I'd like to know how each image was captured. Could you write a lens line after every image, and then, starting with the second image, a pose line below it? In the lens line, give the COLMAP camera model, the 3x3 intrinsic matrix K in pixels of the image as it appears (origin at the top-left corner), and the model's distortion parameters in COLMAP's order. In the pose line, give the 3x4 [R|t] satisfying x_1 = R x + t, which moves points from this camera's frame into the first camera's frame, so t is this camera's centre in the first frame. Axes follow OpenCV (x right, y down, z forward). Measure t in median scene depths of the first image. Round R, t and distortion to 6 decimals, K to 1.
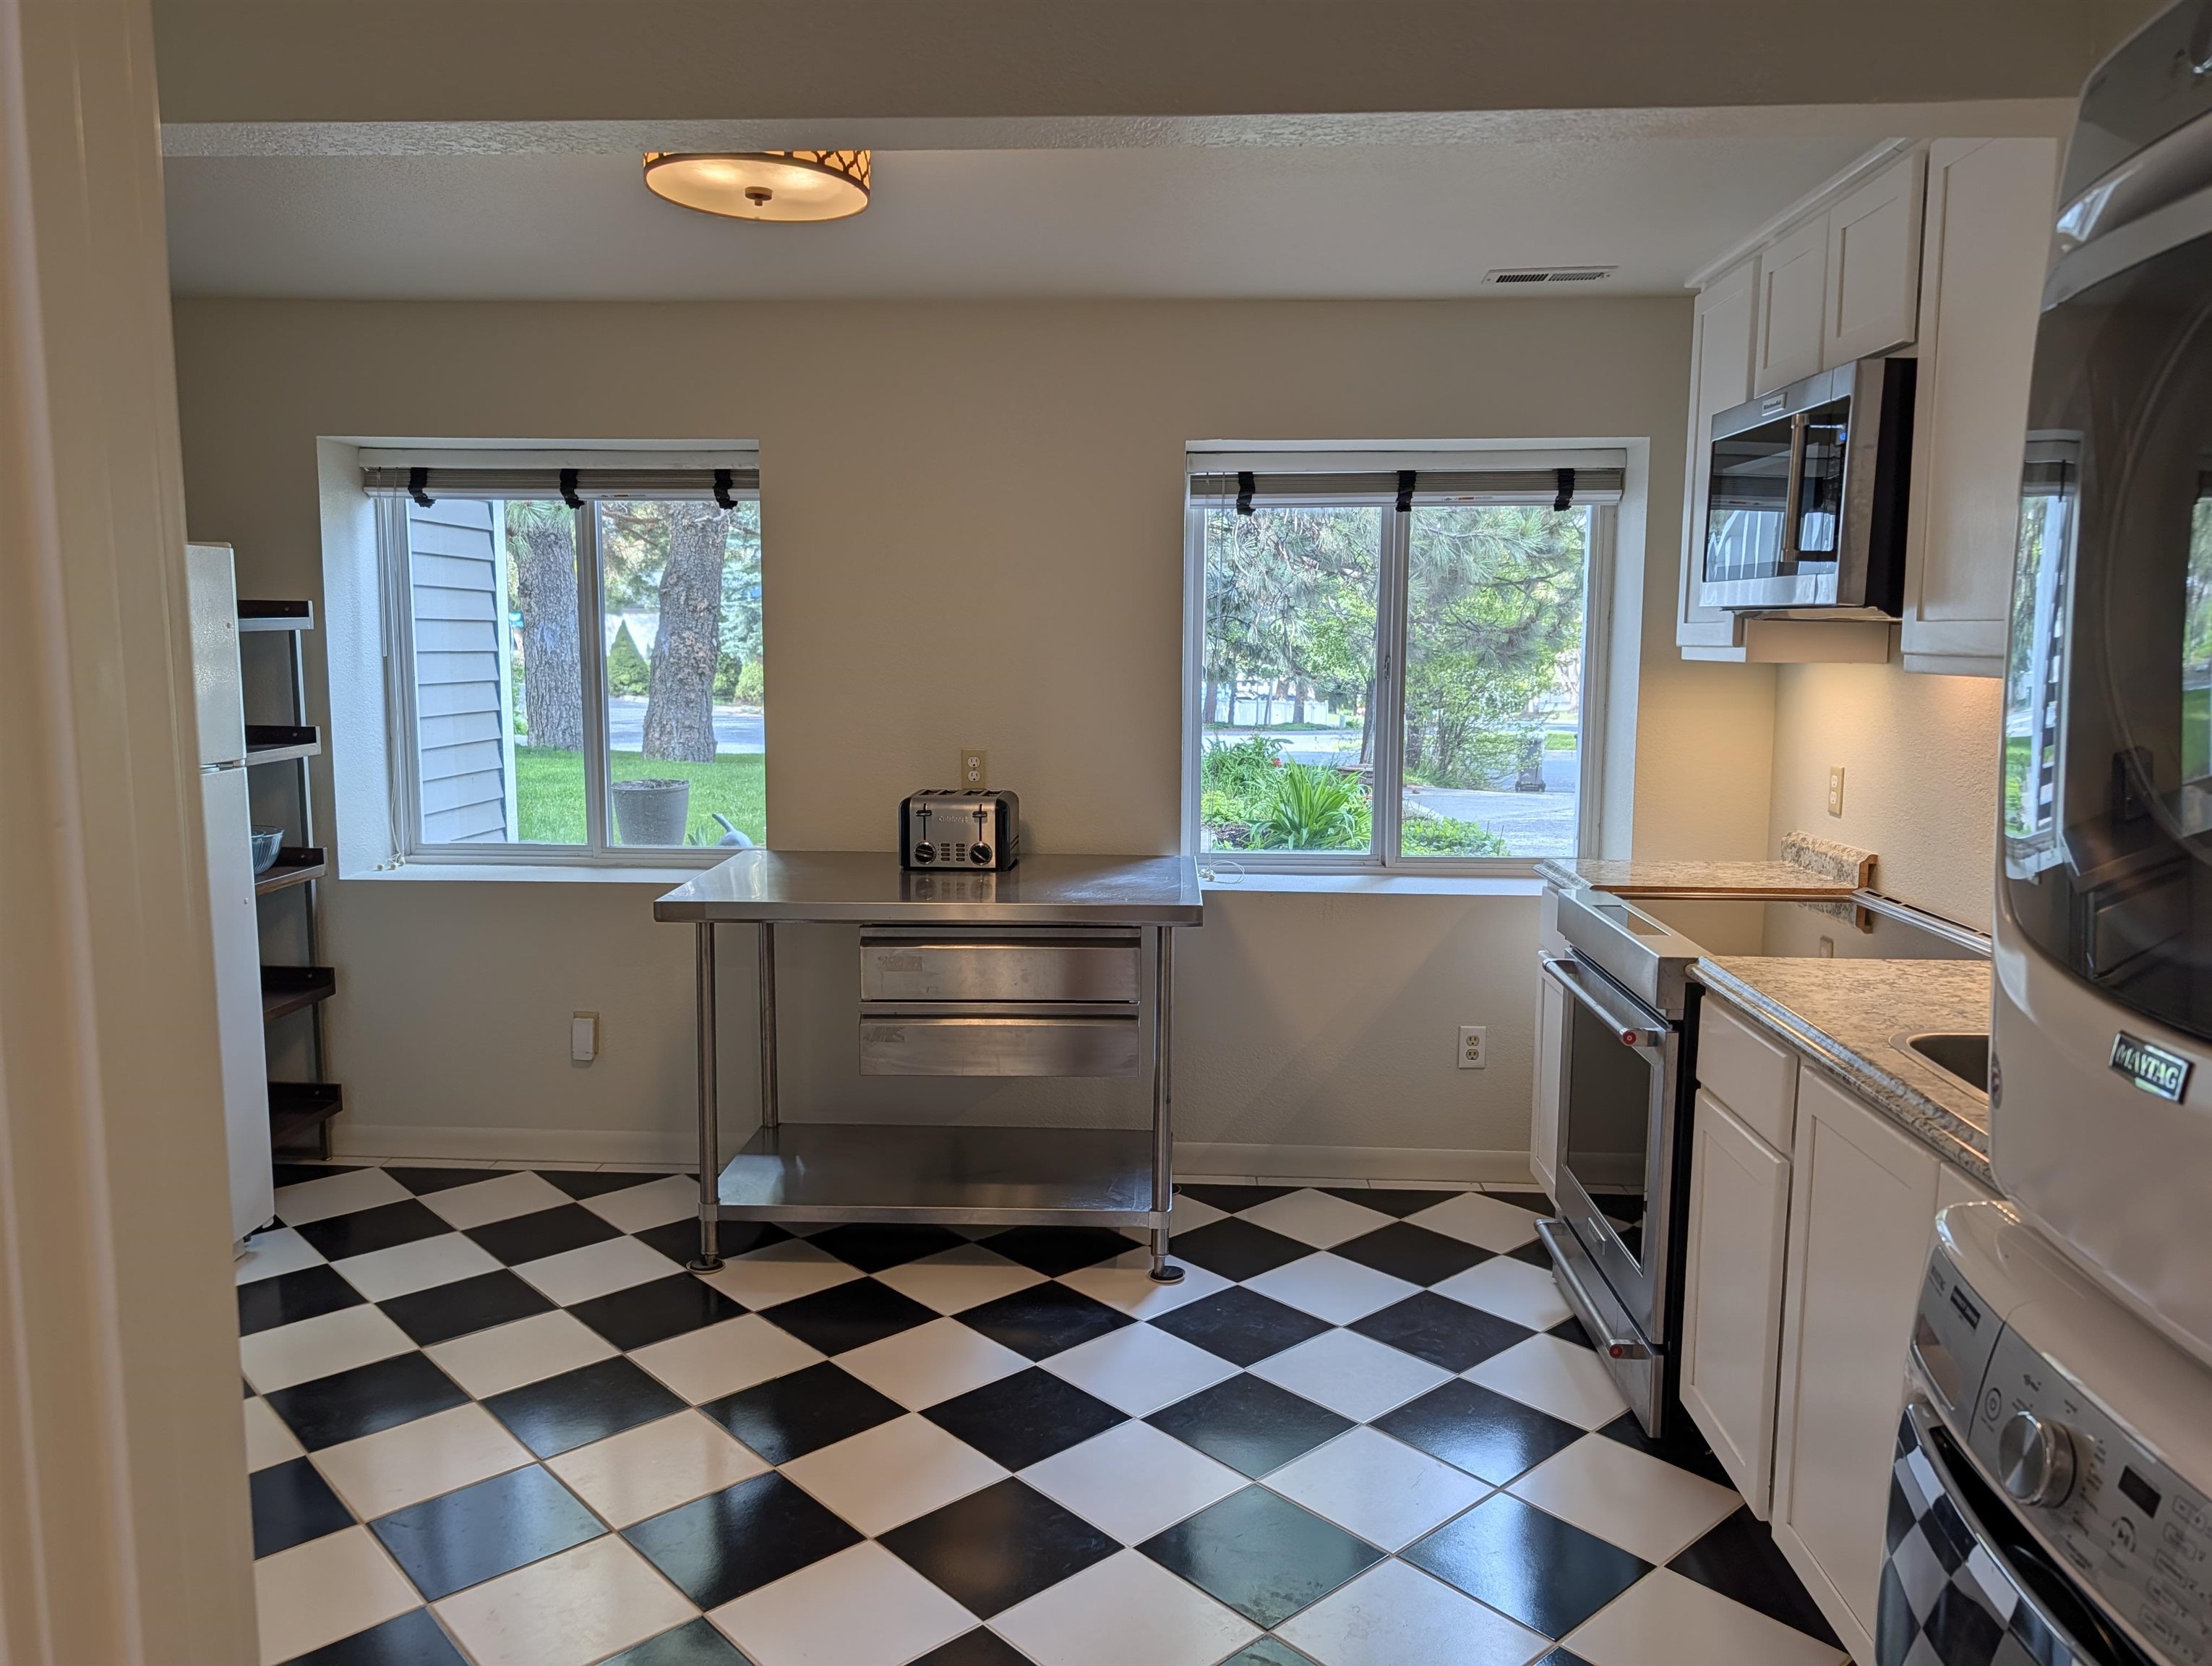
lens RADIAL K [[1583.6, 0, 1119.4], [0, 1583.6, 849.7], [0, 0, 1]] dist [0.023962, -0.023773]
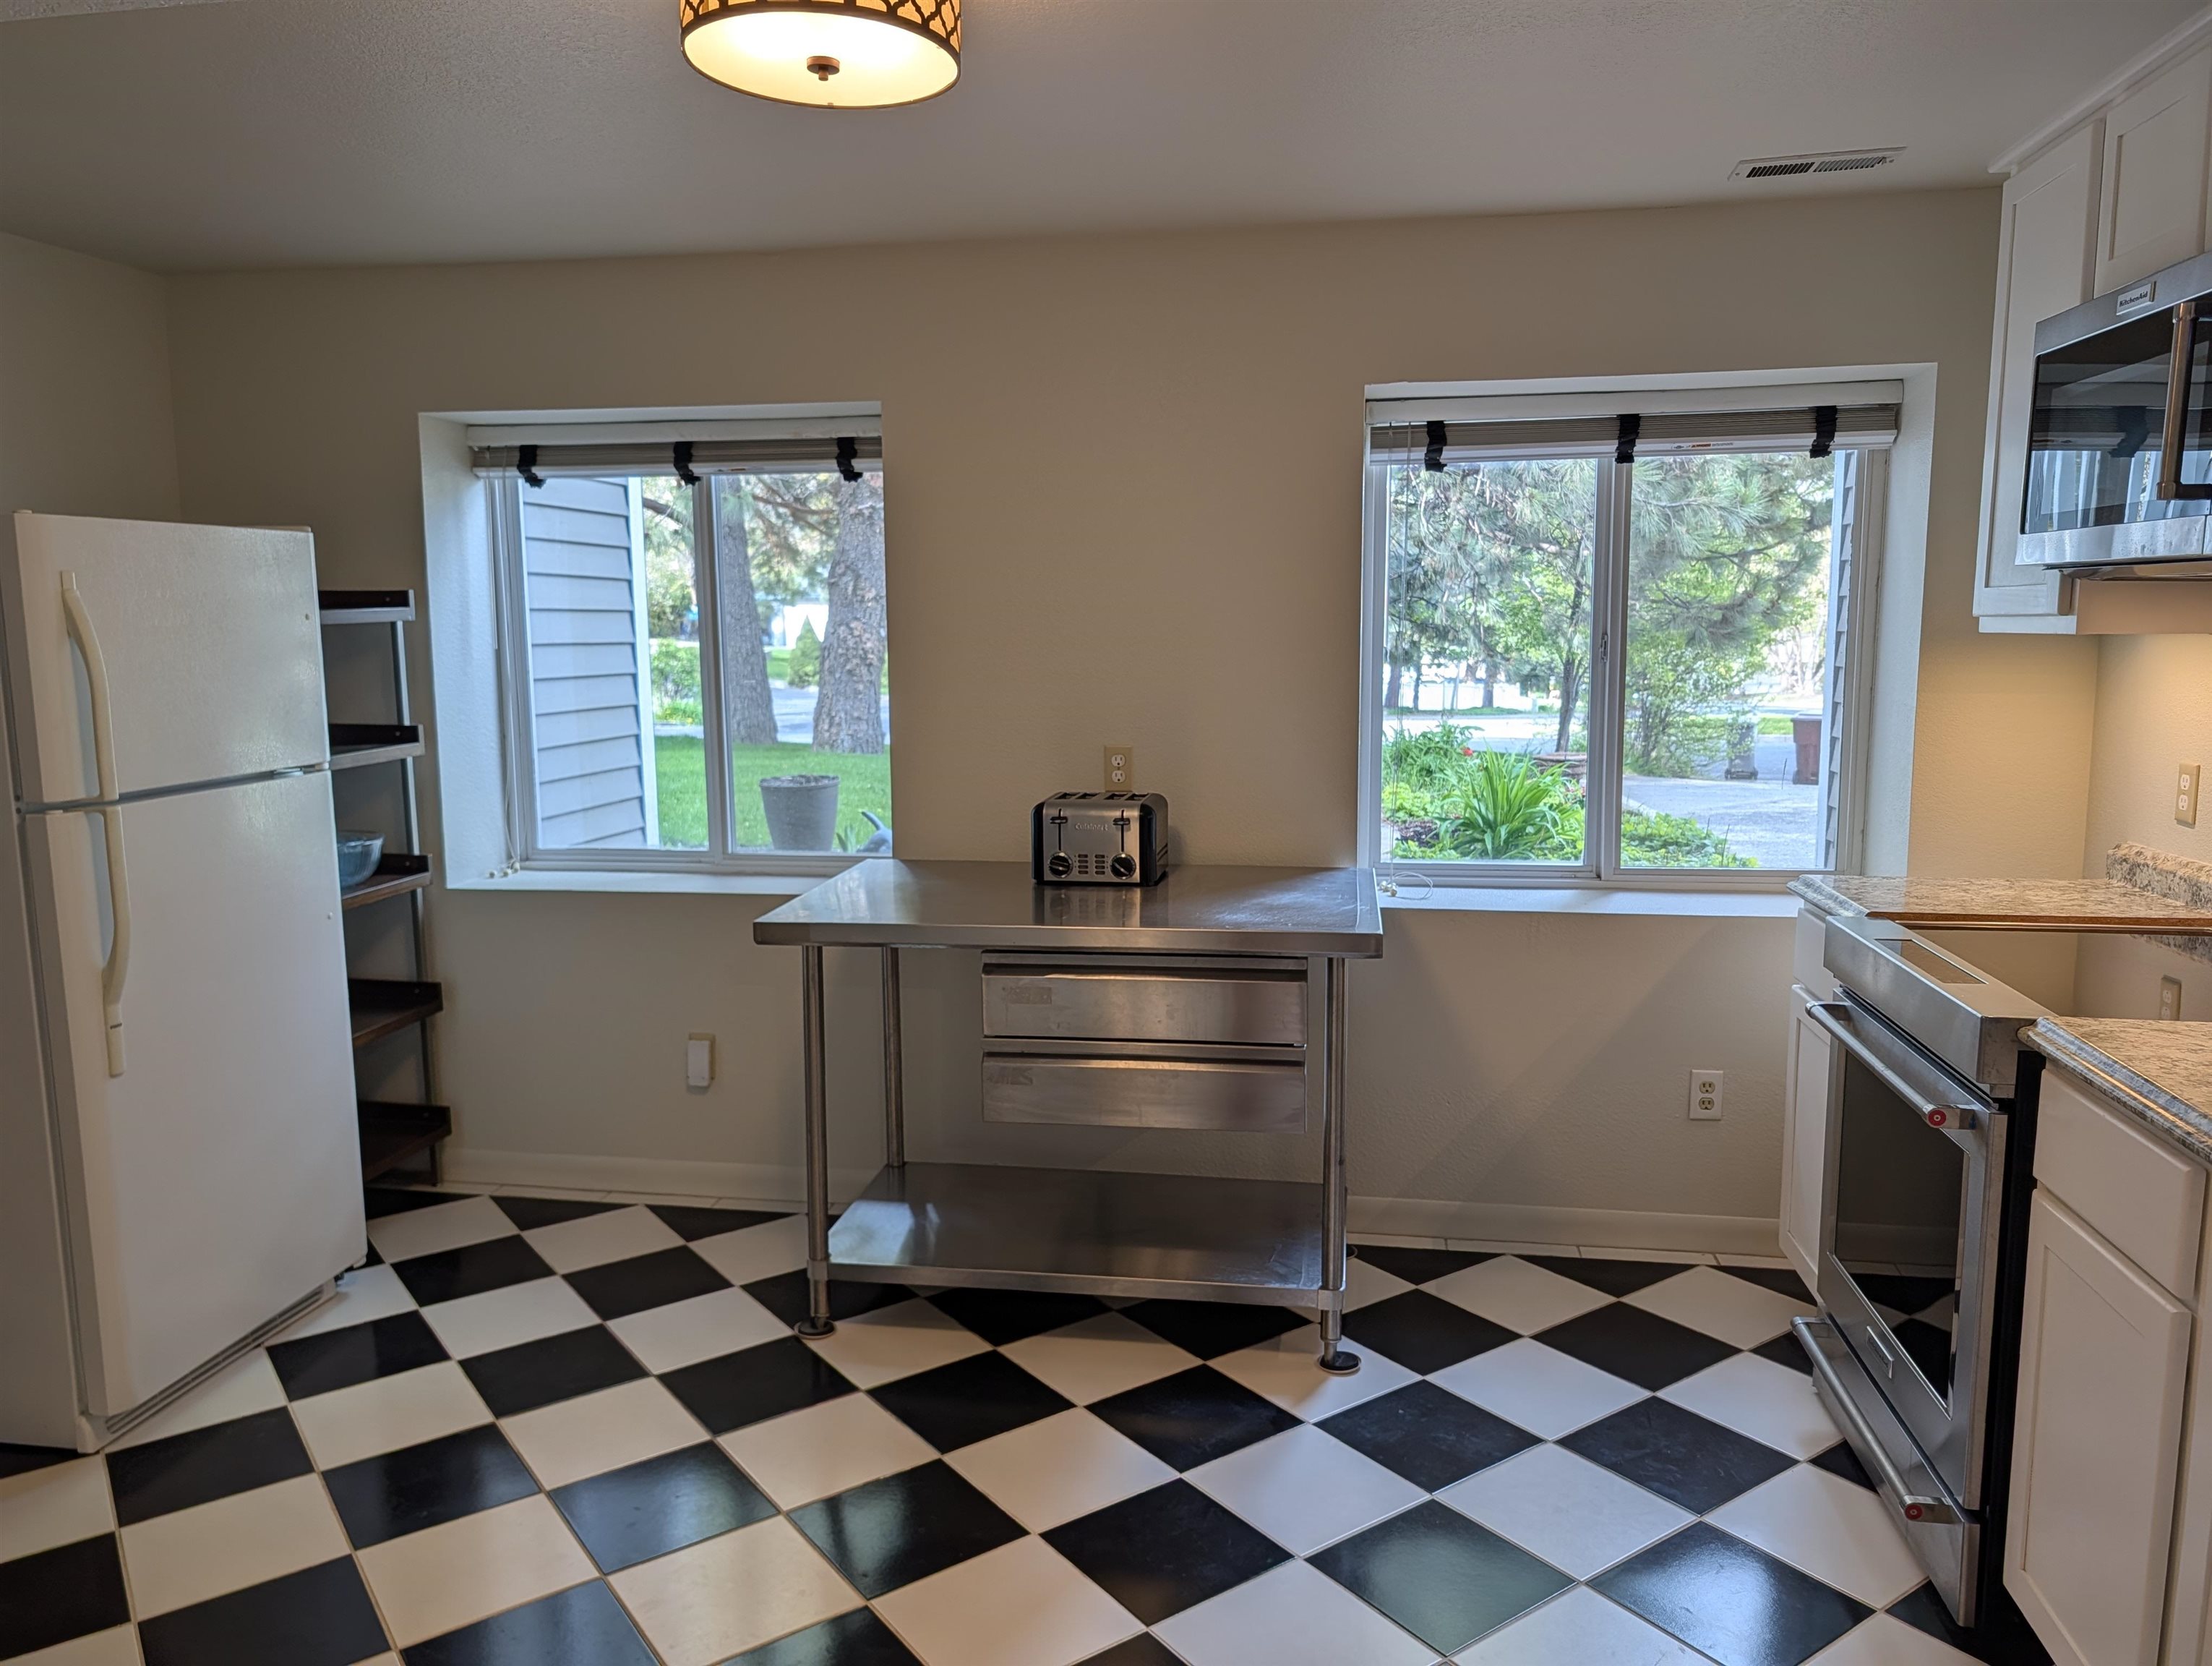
lens RADIAL K [[1583.6, 0, 1103.4], [0, 1583.6, 843.3], [0, 0, 1]] dist [0.023962, -0.023773]
pose [[0.992323, 0.002762, -0.123643, 0.008774], [-0.002208, 0.999987, 0.004619, -0.014429], [0.123654, -0.004311, 0.992316, 0.134857]]
